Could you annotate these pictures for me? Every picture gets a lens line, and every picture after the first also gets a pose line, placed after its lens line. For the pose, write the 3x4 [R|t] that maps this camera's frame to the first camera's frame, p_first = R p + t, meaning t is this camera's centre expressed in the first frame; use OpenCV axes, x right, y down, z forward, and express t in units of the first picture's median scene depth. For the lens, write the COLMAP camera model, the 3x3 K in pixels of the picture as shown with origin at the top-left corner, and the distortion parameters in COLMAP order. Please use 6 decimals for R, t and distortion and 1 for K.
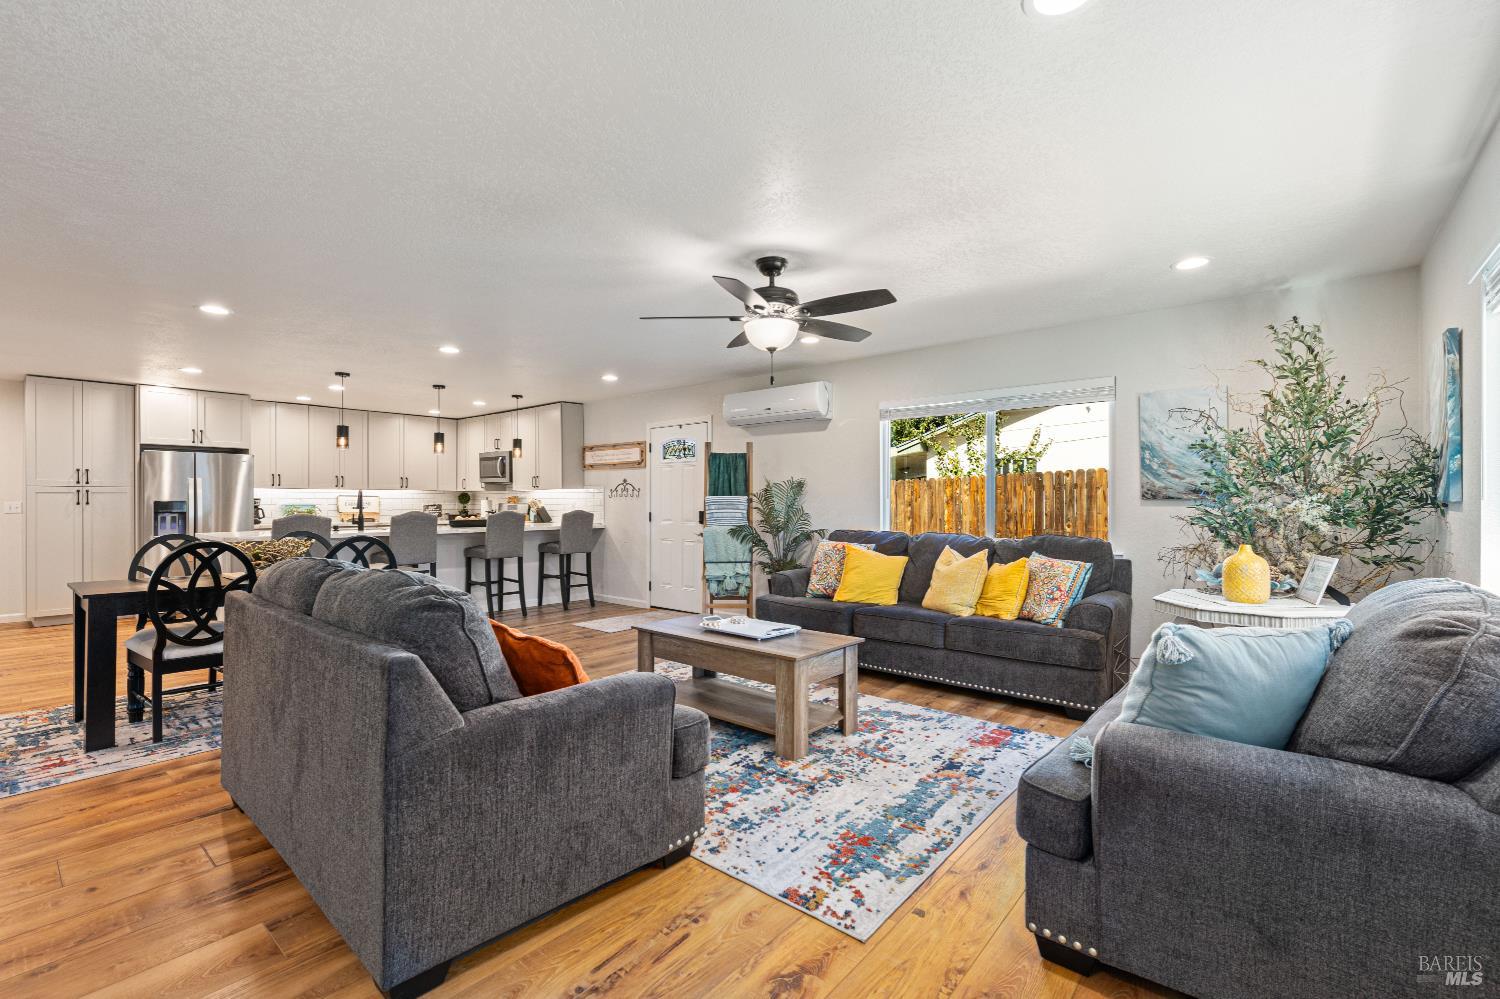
lens RADIAL K [[658.1, 0, 756.8], [0, 658.1, 499.7], [0, 0, 1]] dist [0.003284, 0.000458]
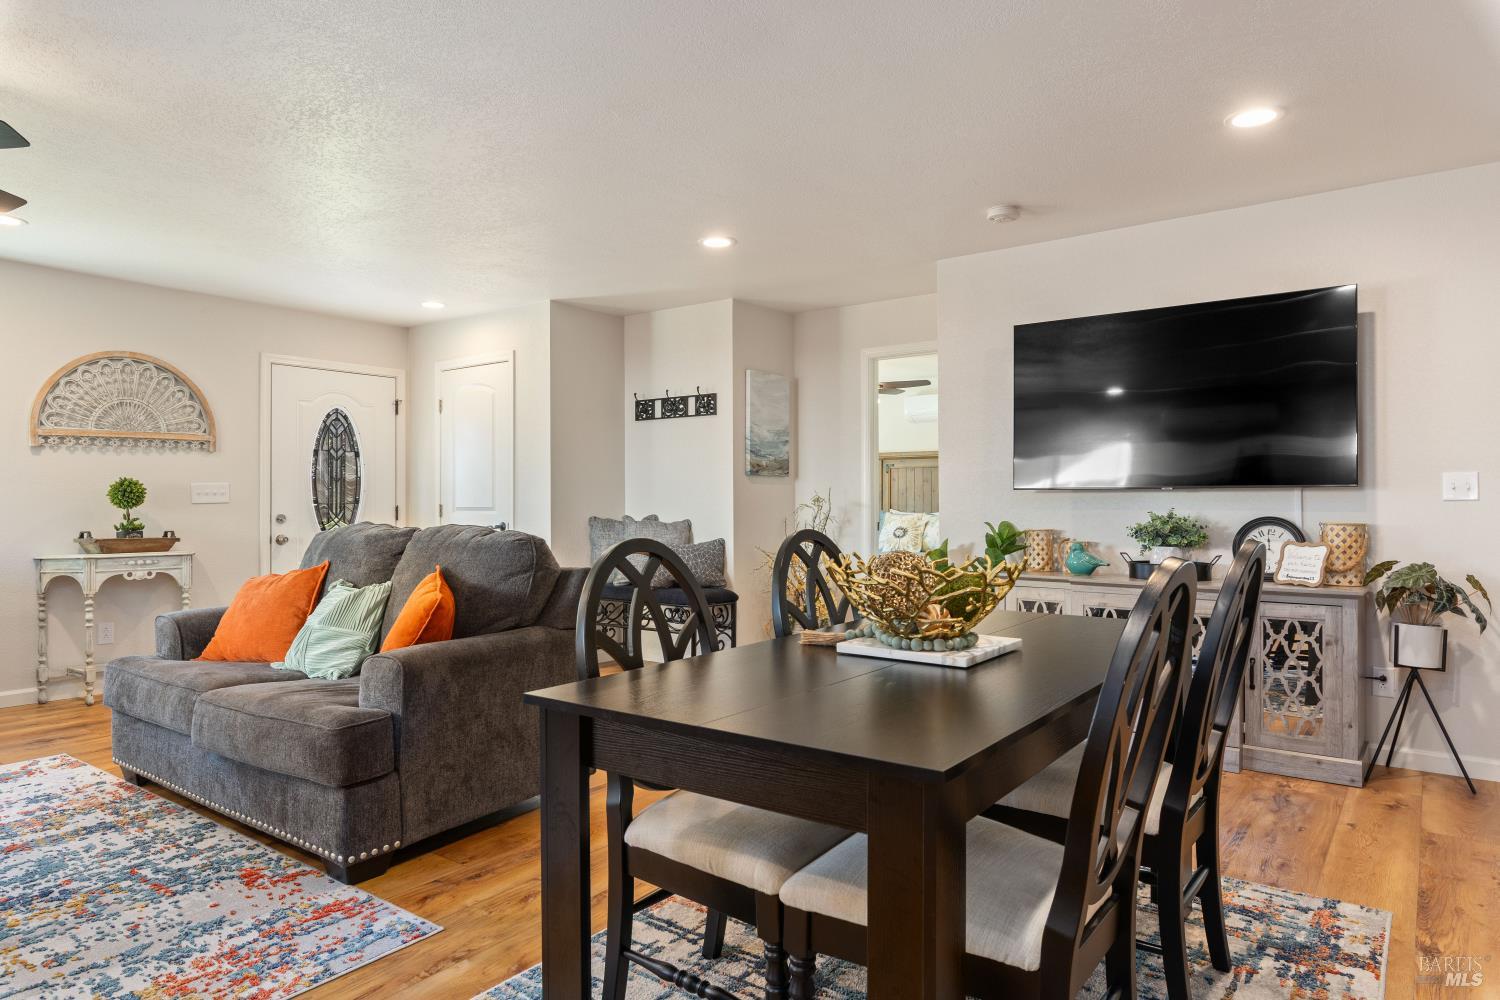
lens RADIAL K [[911.8, 0, 758.9], [0, 911.8, 503.6], [0, 0, 1]] dist [0.005448, -0.005692]
pose [[-0.998157, 0.004441, -0.060515, -0.365224], [0.004463, 0.999990, -0.000233, 0.020530], [0.060514, -0.000503, -0.998167, 0.878157]]
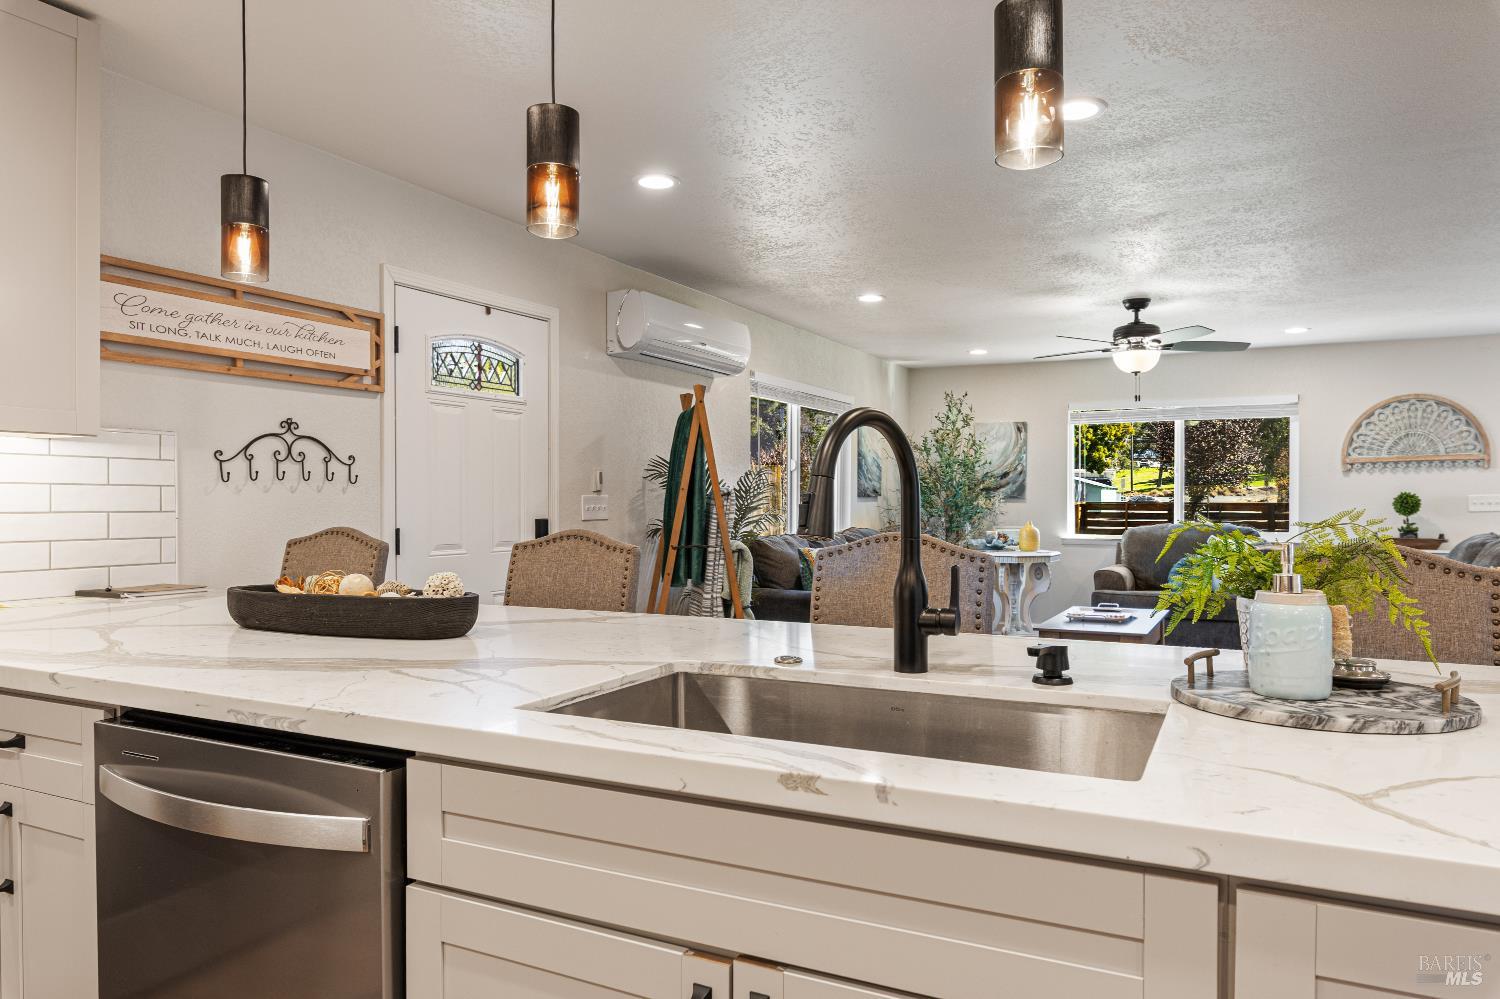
lens RADIAL K [[980.6, 0, 758.2], [0, 980.6, 507.1], [0, 0, 1]] dist [0.002651, -0.003863]
pose [[-0.229585, -0.006240, 0.973269, -0.767853], [0.000467, 0.999979, 0.006522, 0.005393], [-0.973288, 0.001951, -0.229577, 1.020472]]
